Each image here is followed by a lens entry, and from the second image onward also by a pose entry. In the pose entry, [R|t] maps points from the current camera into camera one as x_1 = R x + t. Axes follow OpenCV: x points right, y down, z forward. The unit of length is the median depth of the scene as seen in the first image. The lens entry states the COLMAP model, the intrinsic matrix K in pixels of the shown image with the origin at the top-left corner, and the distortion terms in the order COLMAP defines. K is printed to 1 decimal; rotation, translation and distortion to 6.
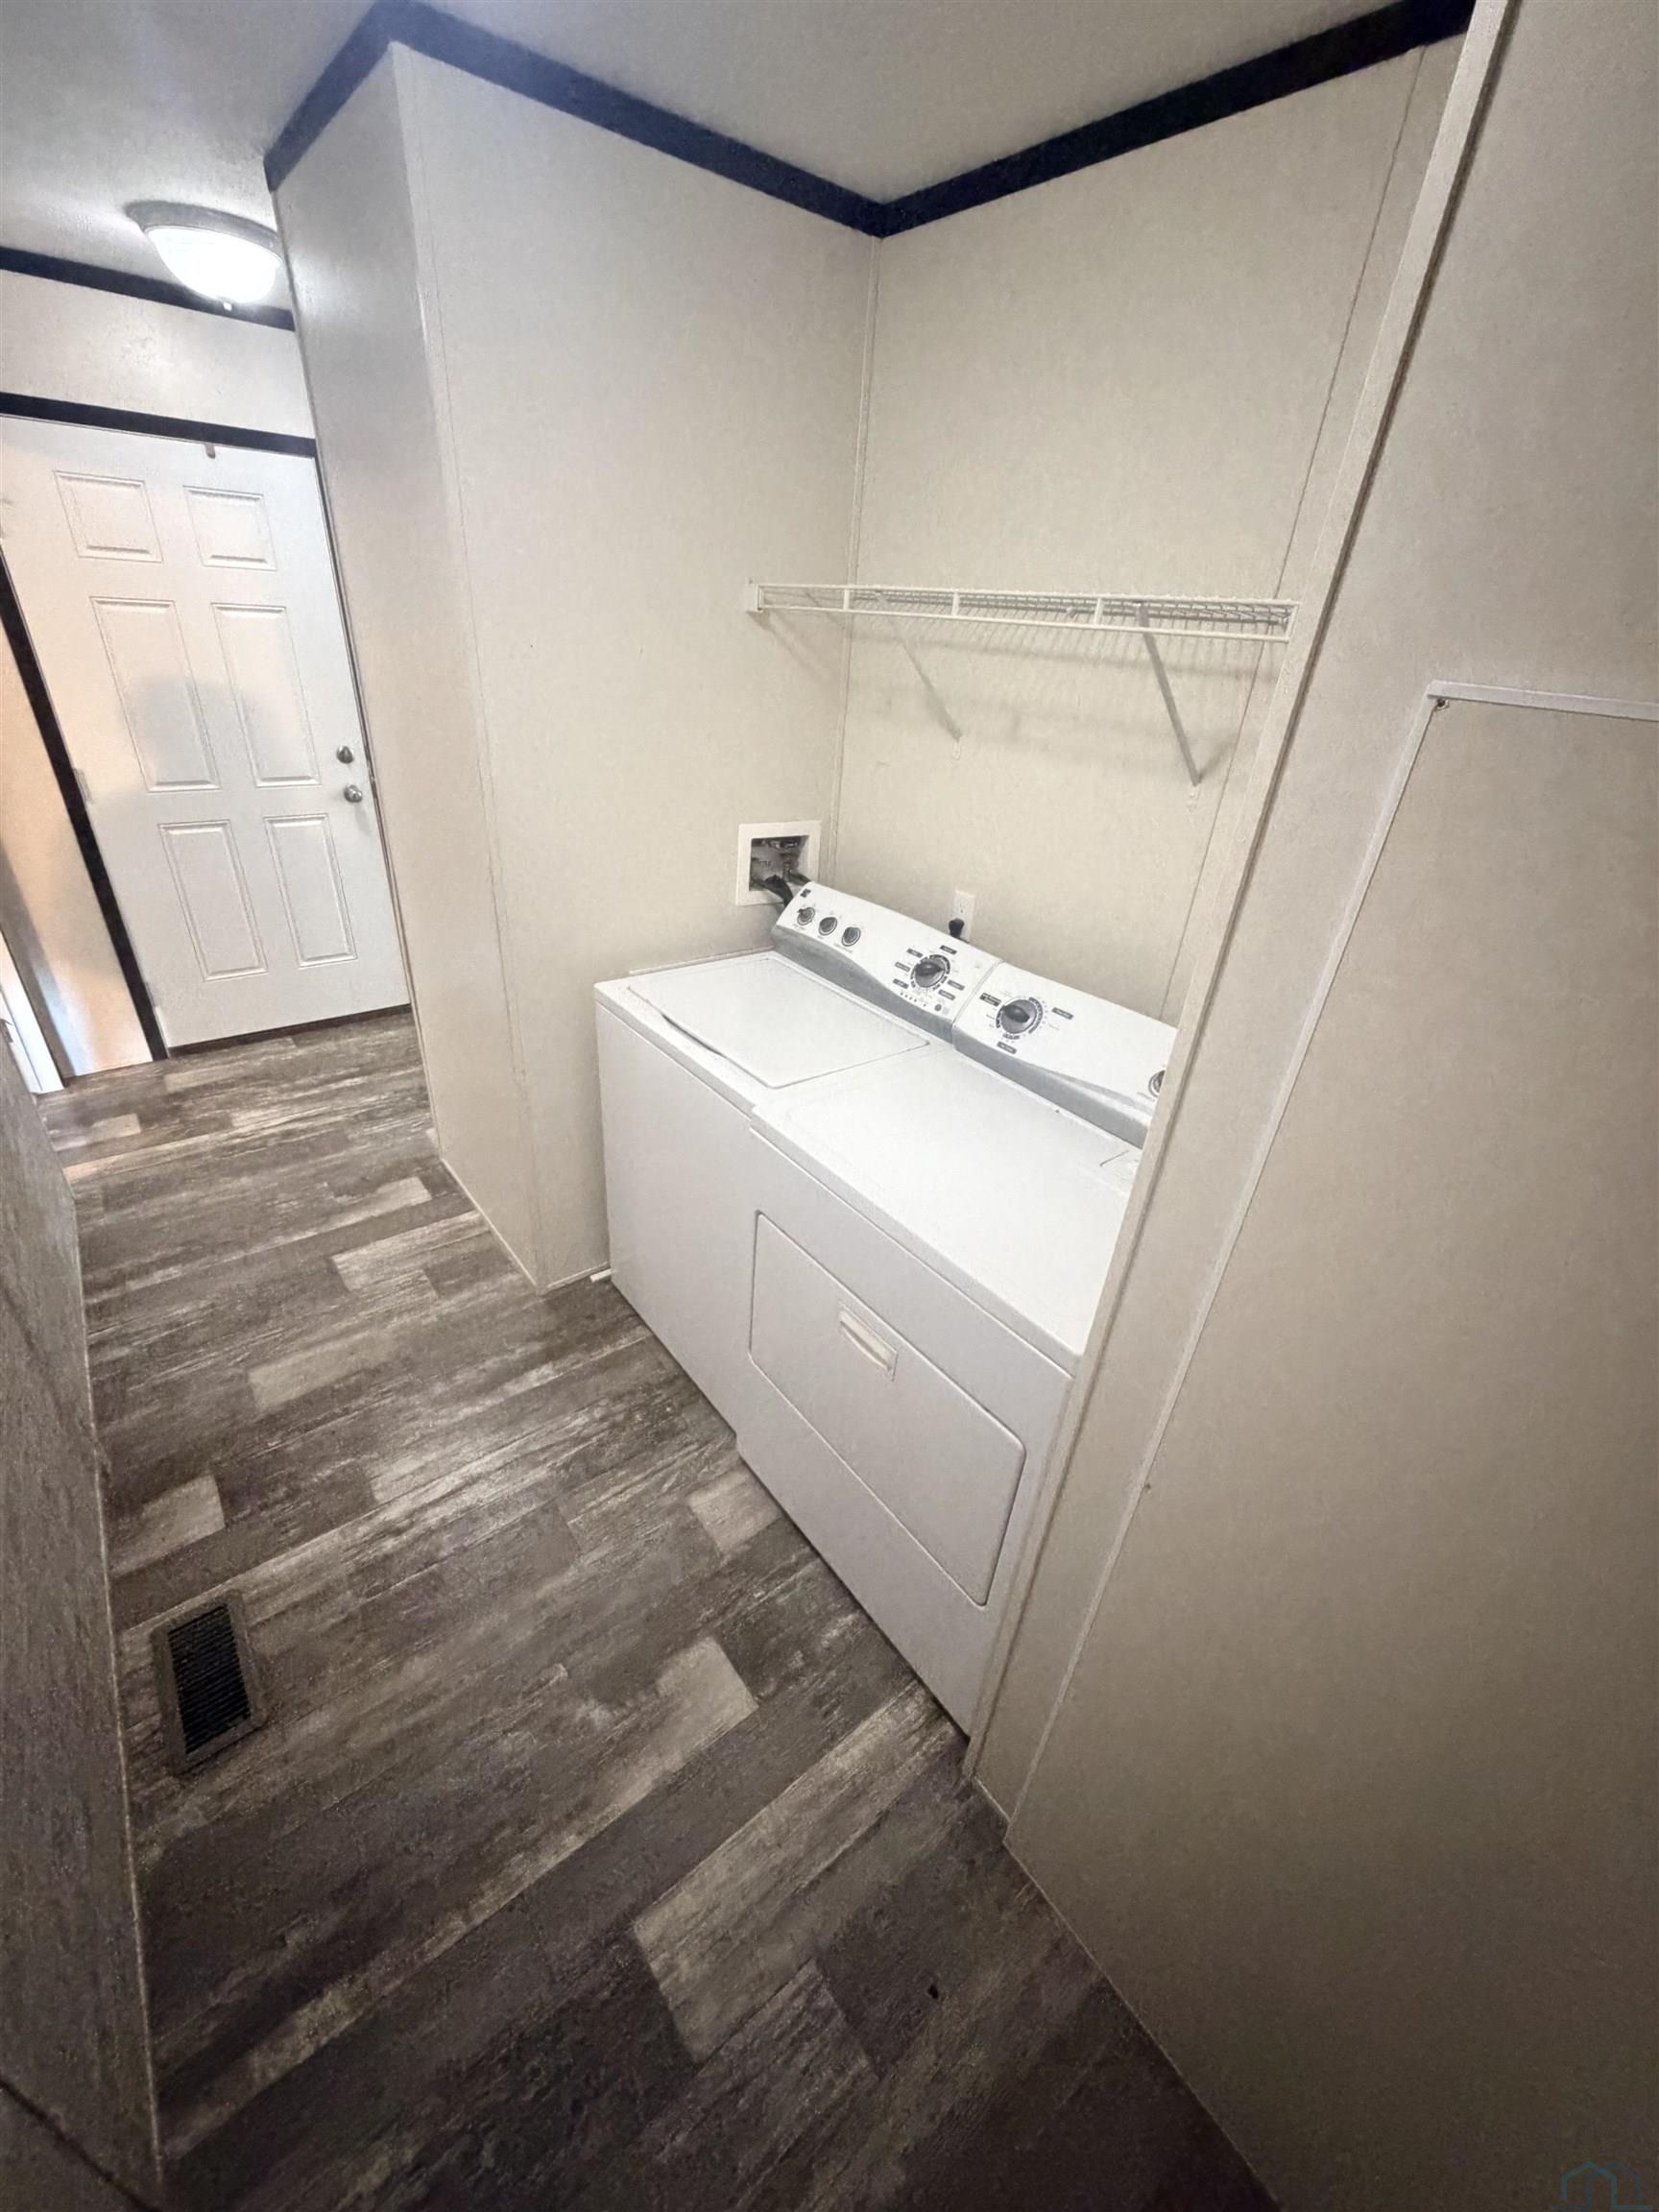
lens RADIAL K [[878.5, 0, 822.8], [0, 878.5, 1112.1], [0, 0, 1]] dist [0.000536, 0.000018]
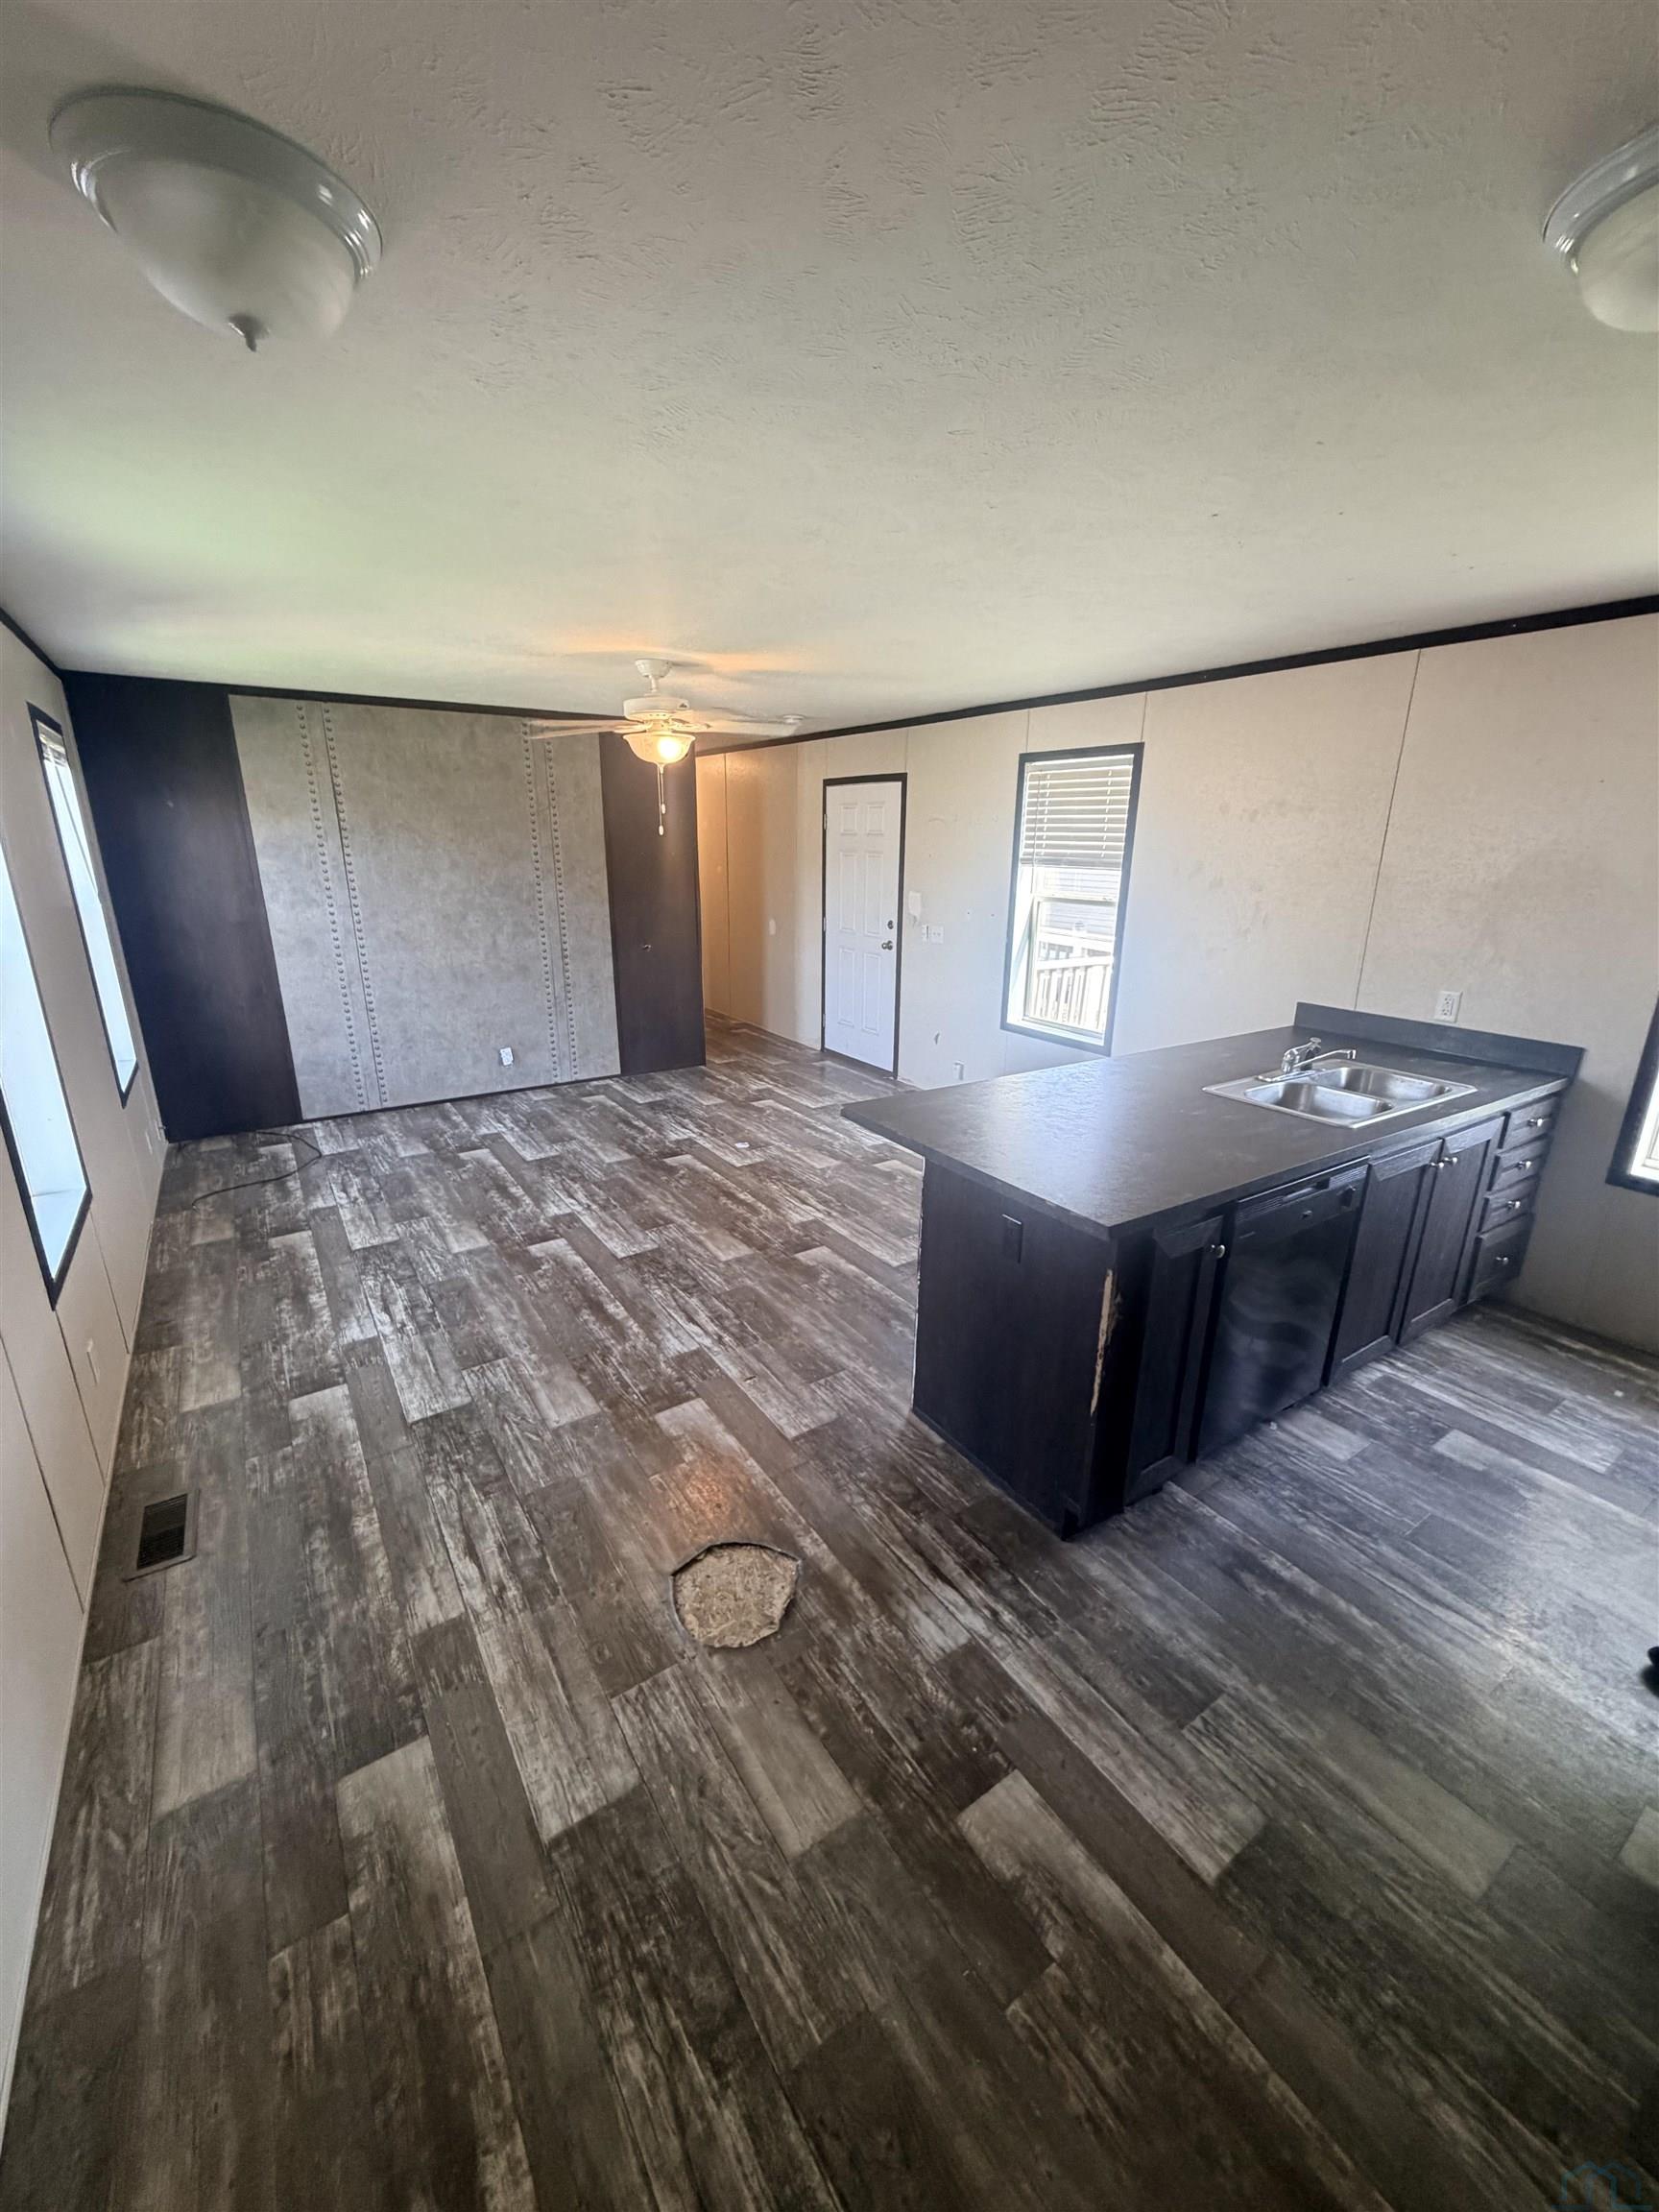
lens RADIAL K [[873.1, 0, 829.0], [0, 873.1, 1101.1], [0, 0, 1]] dist [-0.004494, 0.000199]
pose [[0.071495, -0.350971, 0.933653, -0.682172], [0.495662, 0.824794, 0.272094, -0.341041], [-0.865568, 0.443323, 0.232931, 0.505719]]
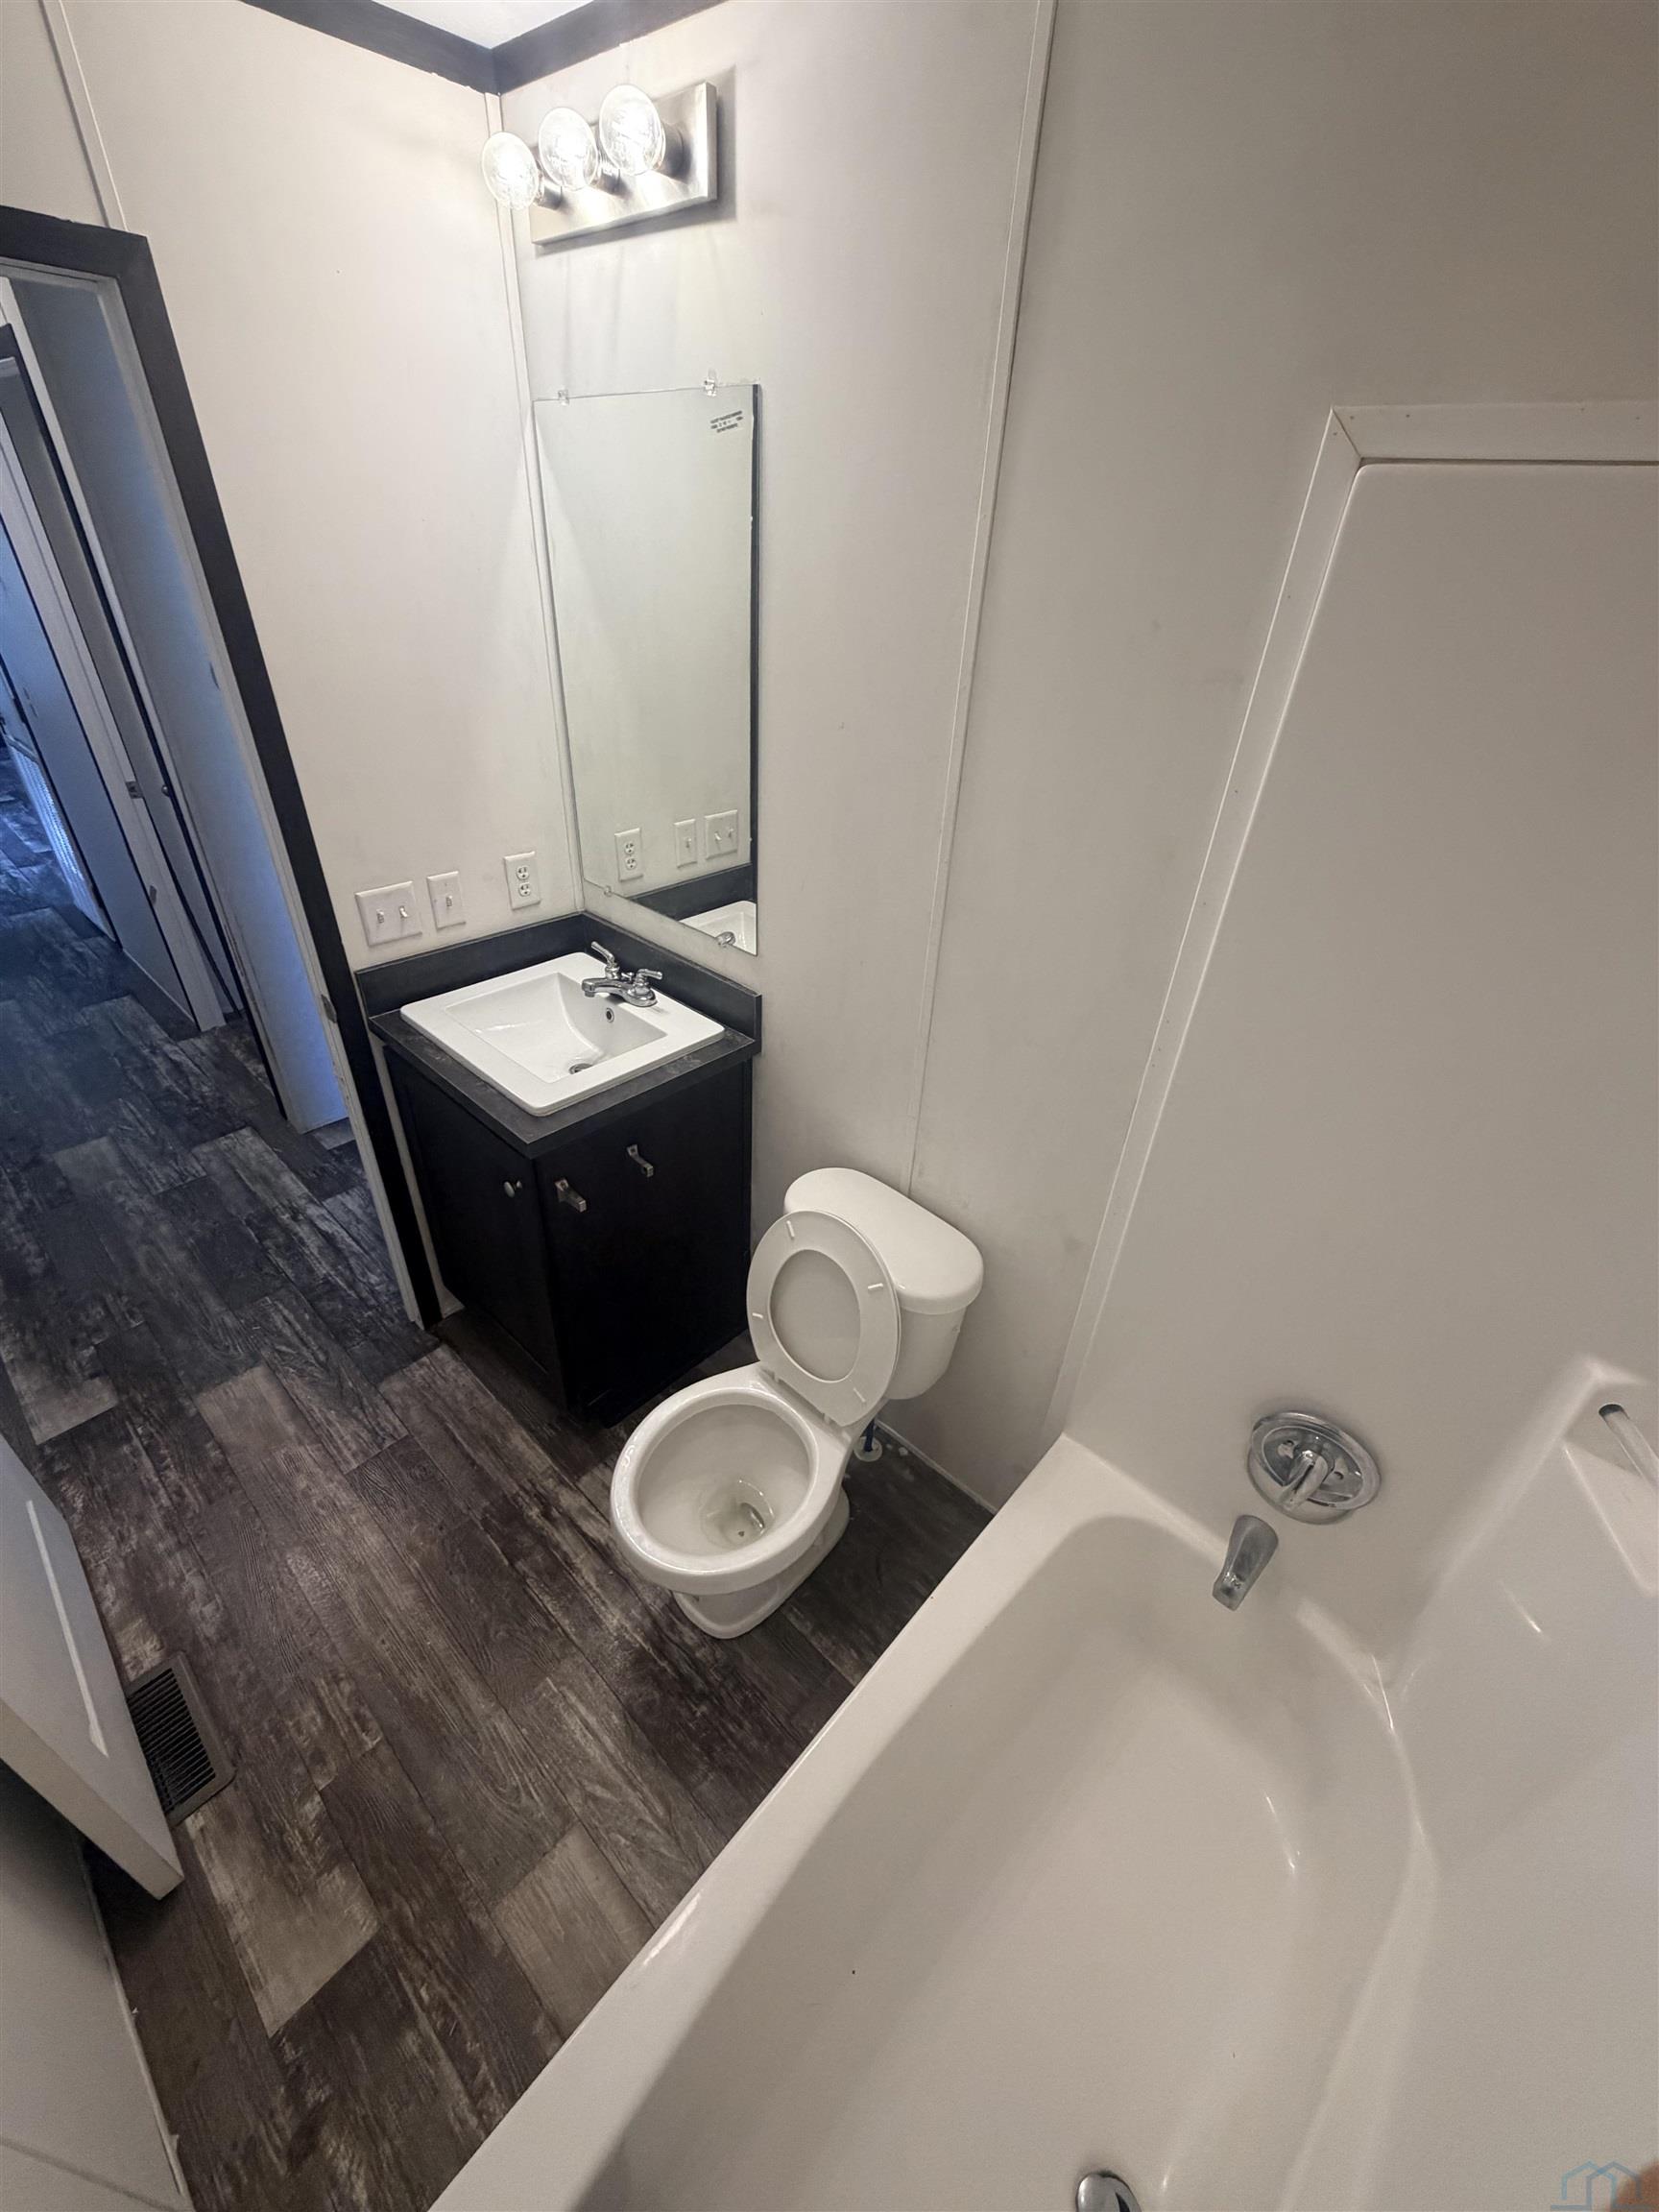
lens RADIAL K [[878.5, 0, 825.8], [0, 878.5, 1098.3], [0, 0, 1]] dist [0.000536, 0.000018]
pose [[0.168470, 0.492269, -0.853984, 0.236580], [-0.524560, 0.778275, 0.345145, -0.459052], [0.834539, 0.389819, 0.389340, 0.665976]]
